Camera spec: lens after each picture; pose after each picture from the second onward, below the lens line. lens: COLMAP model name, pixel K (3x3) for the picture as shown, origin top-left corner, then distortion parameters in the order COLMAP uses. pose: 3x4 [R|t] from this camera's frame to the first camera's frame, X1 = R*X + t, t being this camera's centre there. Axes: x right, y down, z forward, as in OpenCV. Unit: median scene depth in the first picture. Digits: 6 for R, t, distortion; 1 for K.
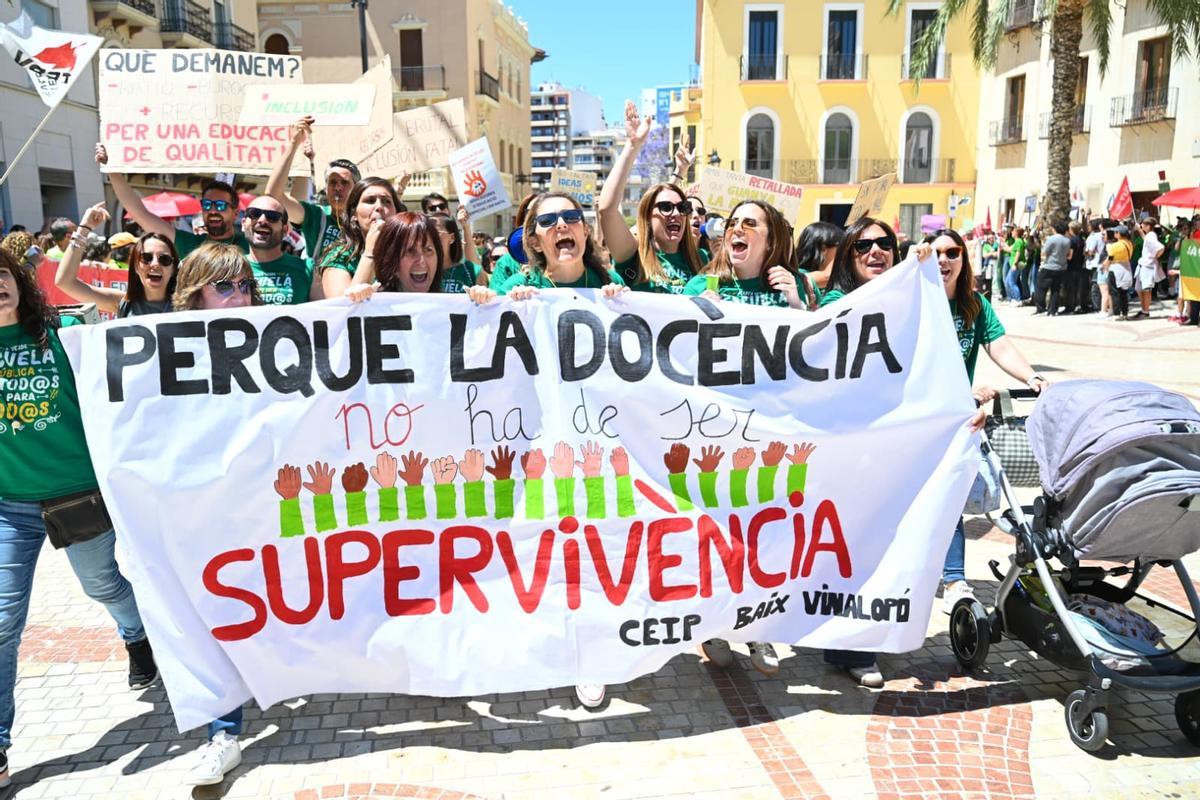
lens RADIAL K [[959.4, 0, 590.0], [0, 959.4, 402.6], [0, 0, 1]] dist [-0.005608, 0.001810]
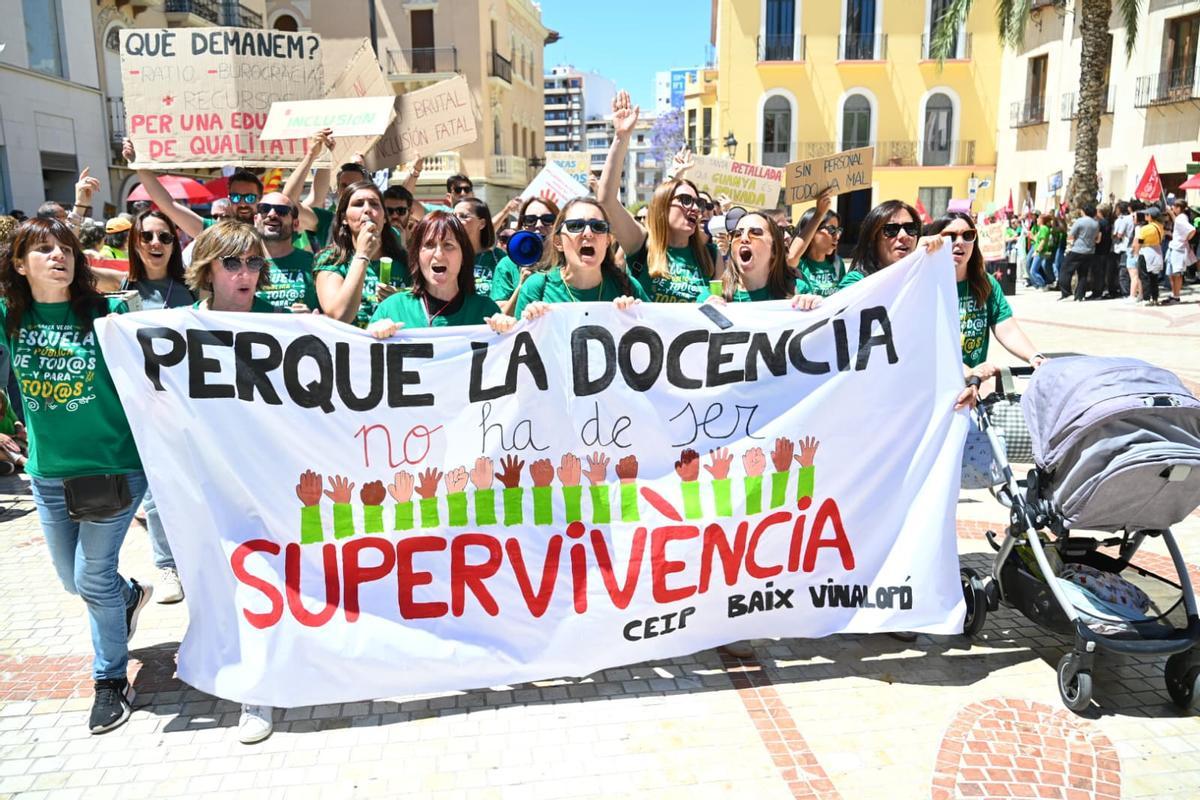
lens RADIAL K [[959.8, 0, 600.0], [0, 959.8, 400.0], [0, 0, 1]] dist [0.004967, -0.006899]
pose [[0.999990, -0.001689, -0.004225, -0.000797], [0.001742, 0.999919, 0.012626, -0.001657], [0.004203, -0.012634, 0.999911, 0.010877]]
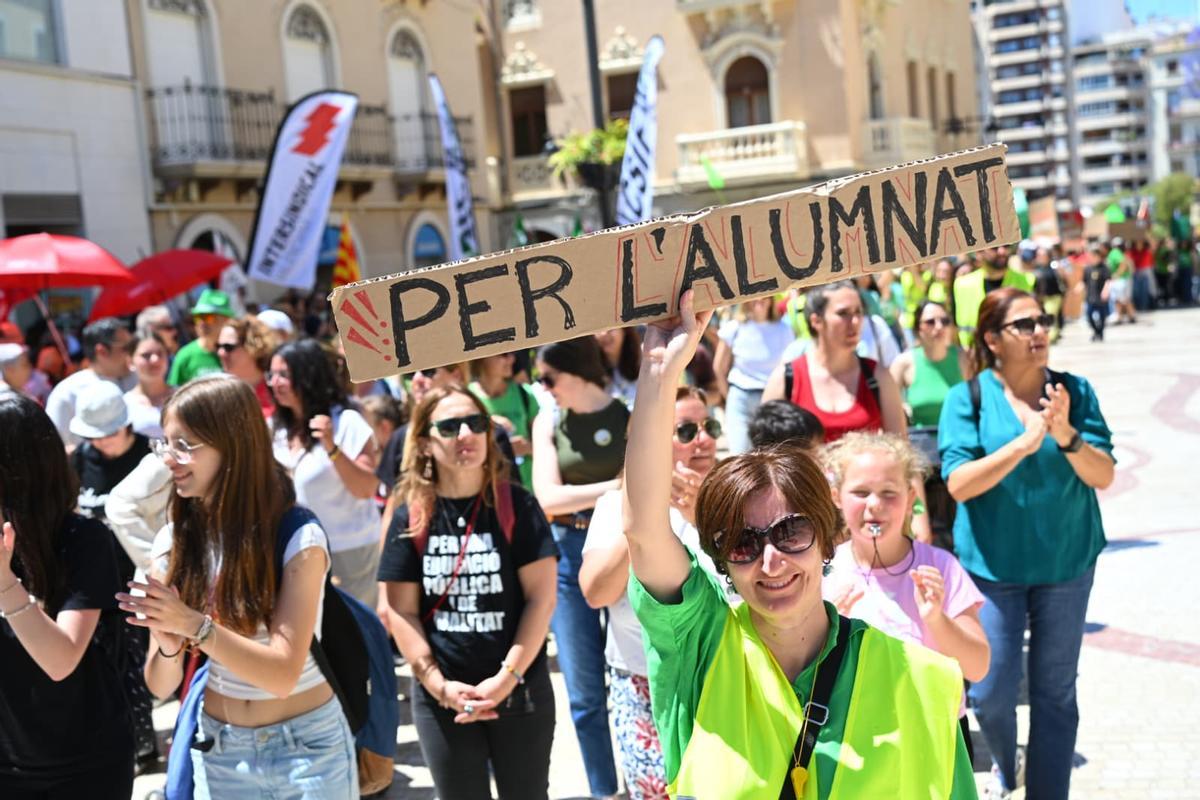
lens RADIAL K [[1514.8, 0, 600.0], [0, 1514.8, 400.0], [0, 0, 1]] dist [0.005407, 0.028325]
pose [[0.943735, -0.042447, -0.327968, 0.018162], [0.022648, 0.997696, -0.063957, -0.033091], [0.329927, 0.052930, 0.942521, 0.154930]]
